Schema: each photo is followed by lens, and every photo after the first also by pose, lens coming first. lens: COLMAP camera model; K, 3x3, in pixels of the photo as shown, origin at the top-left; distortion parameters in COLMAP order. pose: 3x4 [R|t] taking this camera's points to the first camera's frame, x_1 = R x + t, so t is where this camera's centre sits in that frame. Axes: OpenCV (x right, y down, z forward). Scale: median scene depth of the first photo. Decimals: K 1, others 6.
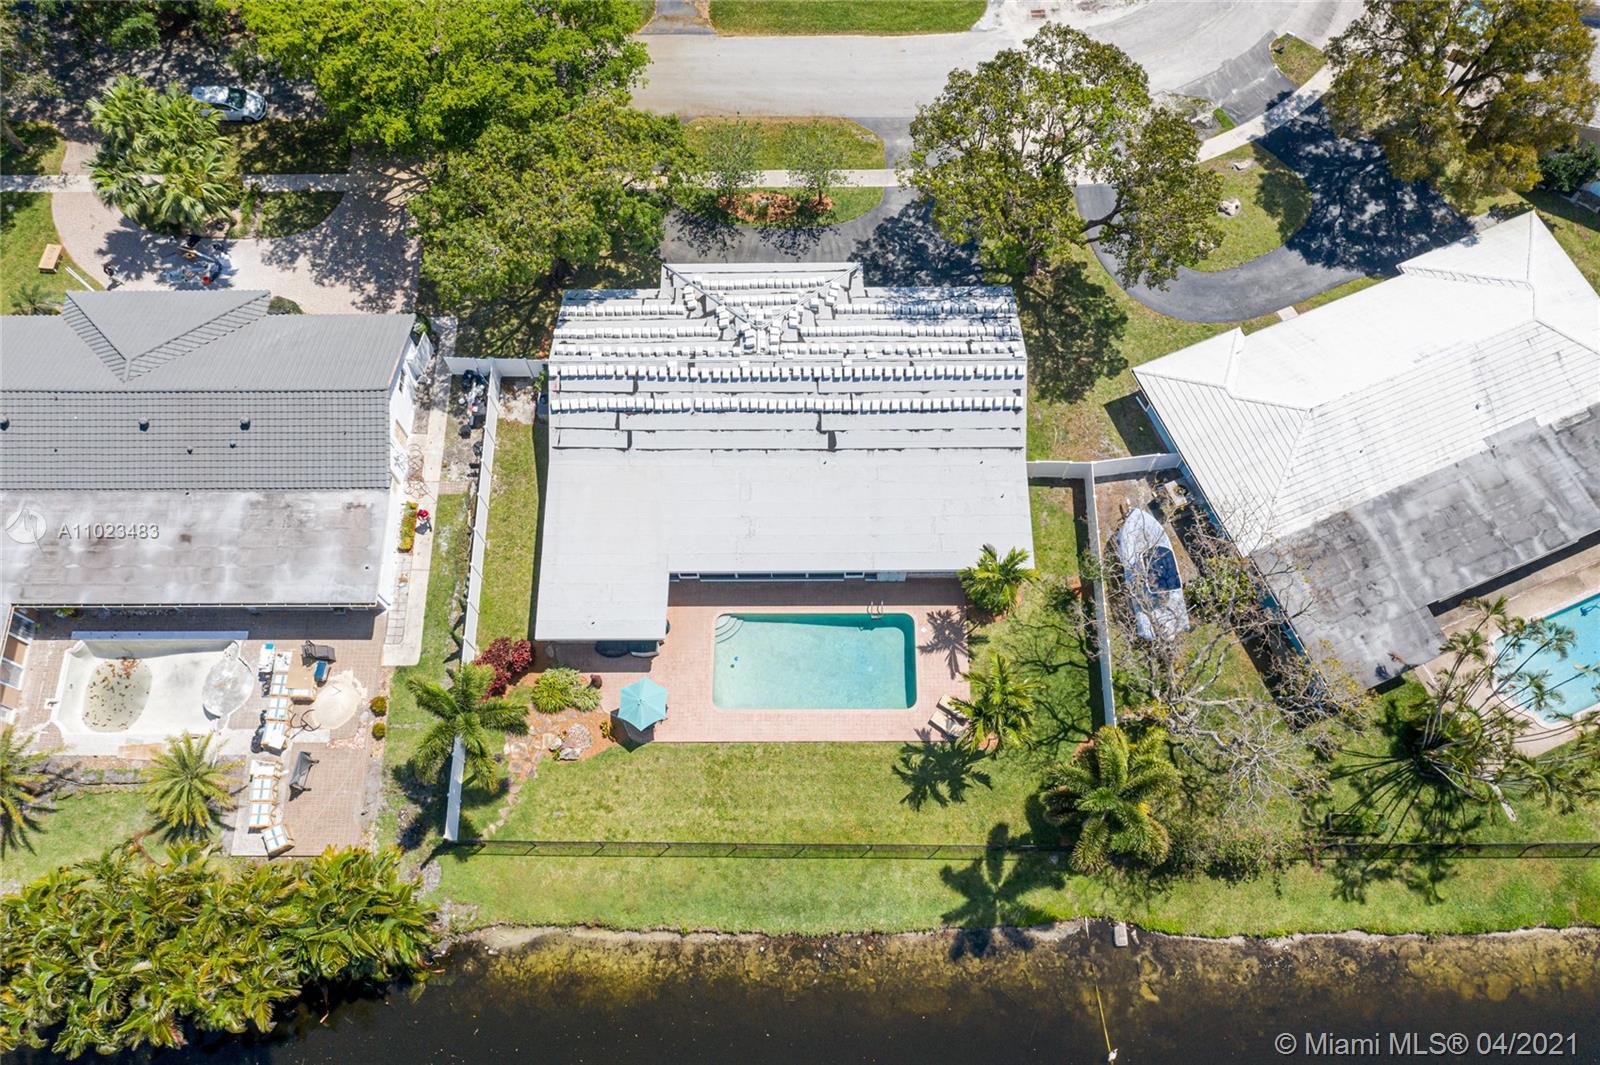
lens RADIAL K [[1275.8, 0, 800.0], [0, 1275.8, 532.5], [0, 0, 1]] dist [-0.007976, 0.004160]
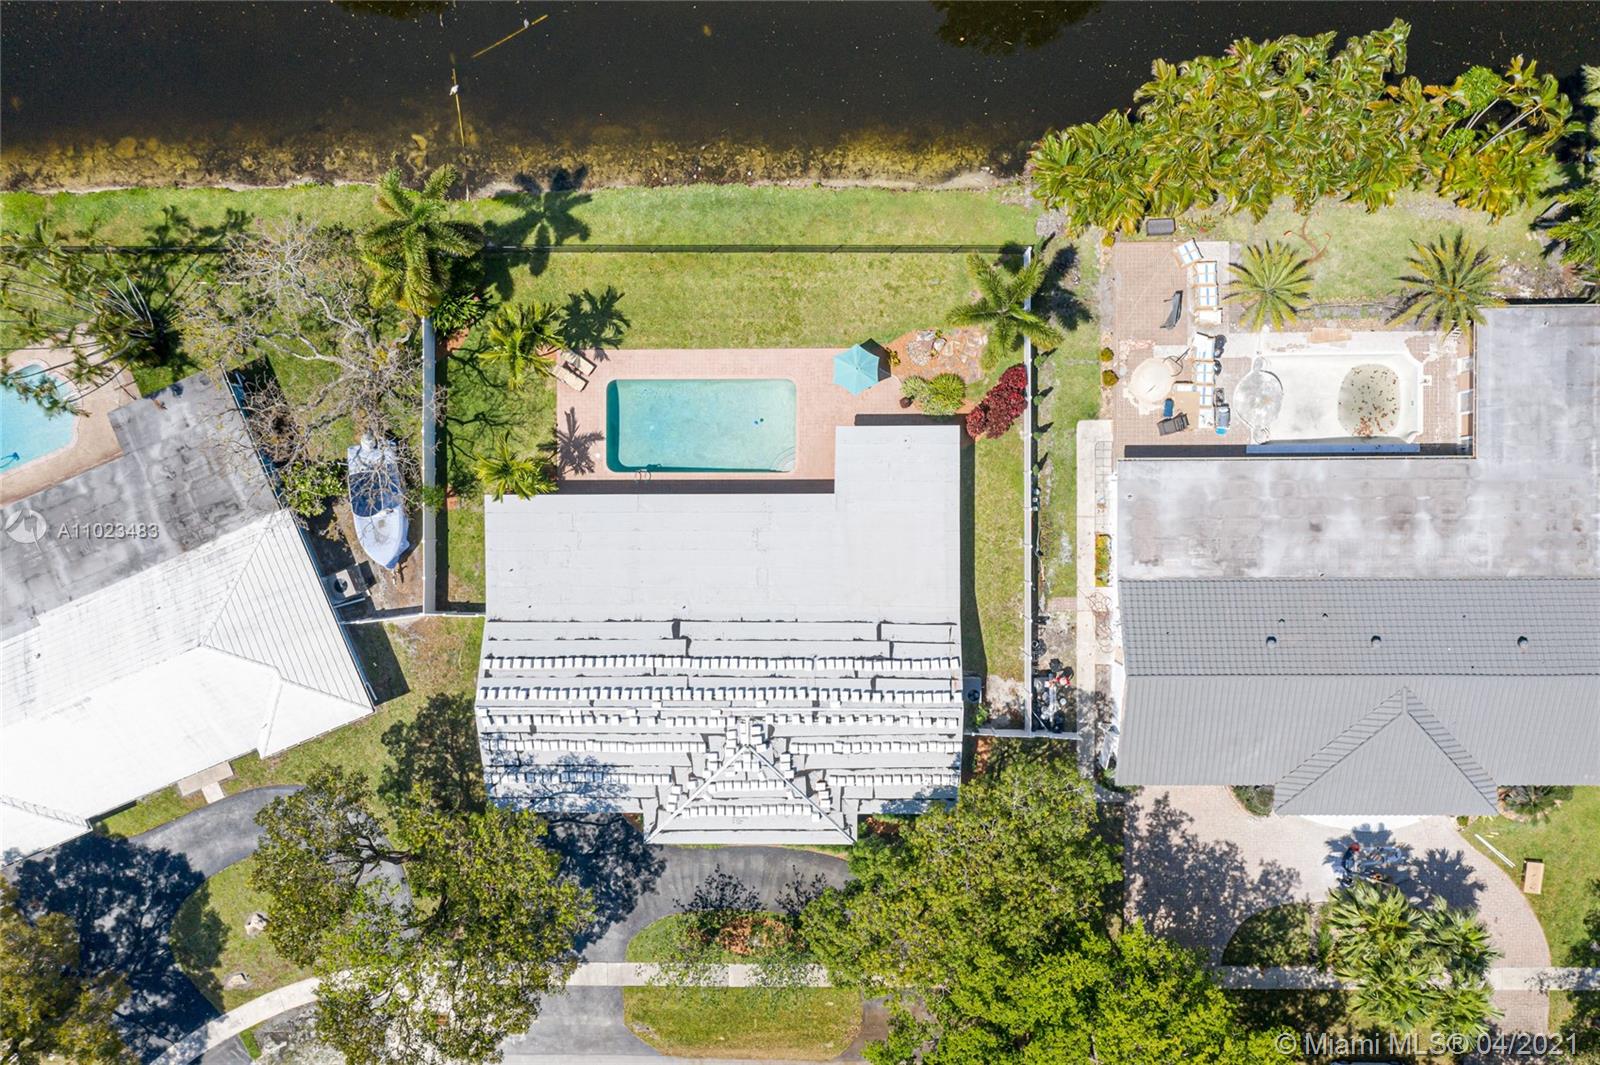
lens RADIAL K [[1306.3, 0, 800.0], [0, 1306.3, 532.5], [0, 0, 1]] dist [-0.004331, -0.001230]
pose [[-0.999178, 0.001212, 0.040526, -0.113618], [0.013417, -0.933357, 0.358700, -0.367475], [0.038260, 0.358949, 0.932573, 0.020902]]
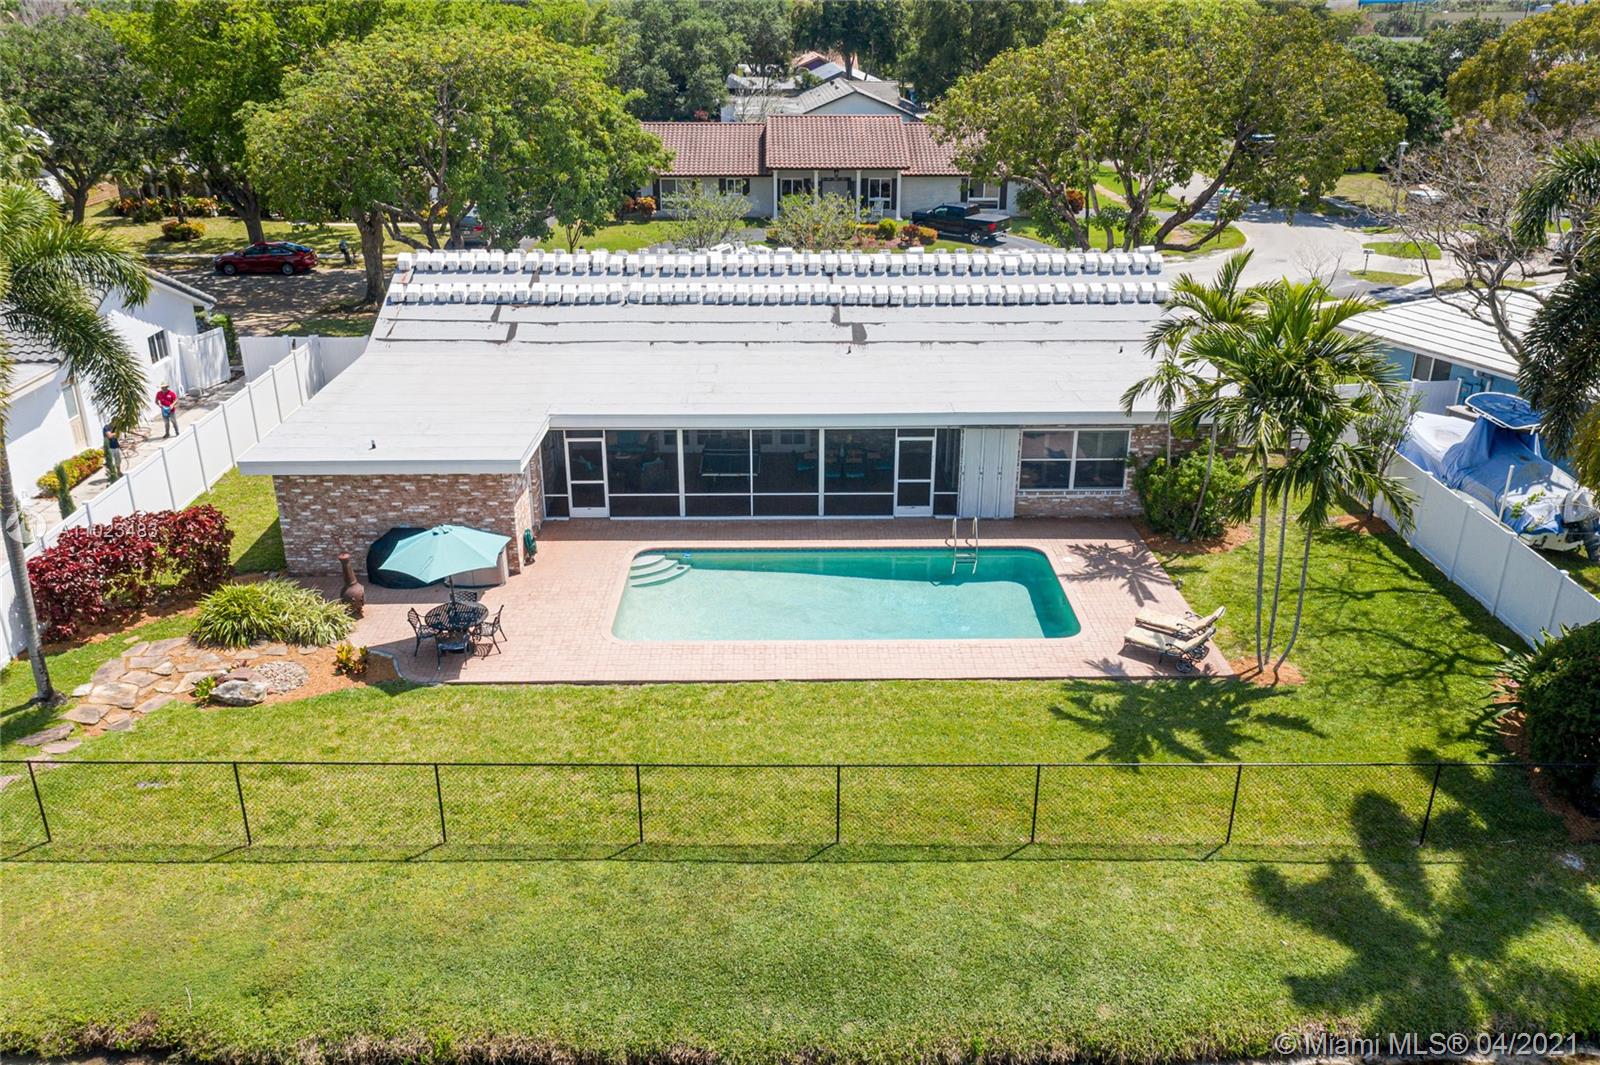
lens RADIAL K [[1275.8, 0, 800.0], [0, 1275.8, 532.5], [0, 0, 1]] dist [-0.007976, 0.004160]
pose [[0.999756, 0.007599, 0.020734, -0.013312], [0.009506, 0.699376, -0.714691, 0.409869], [-0.019931, 0.714714, 0.699133, 0.657281]]
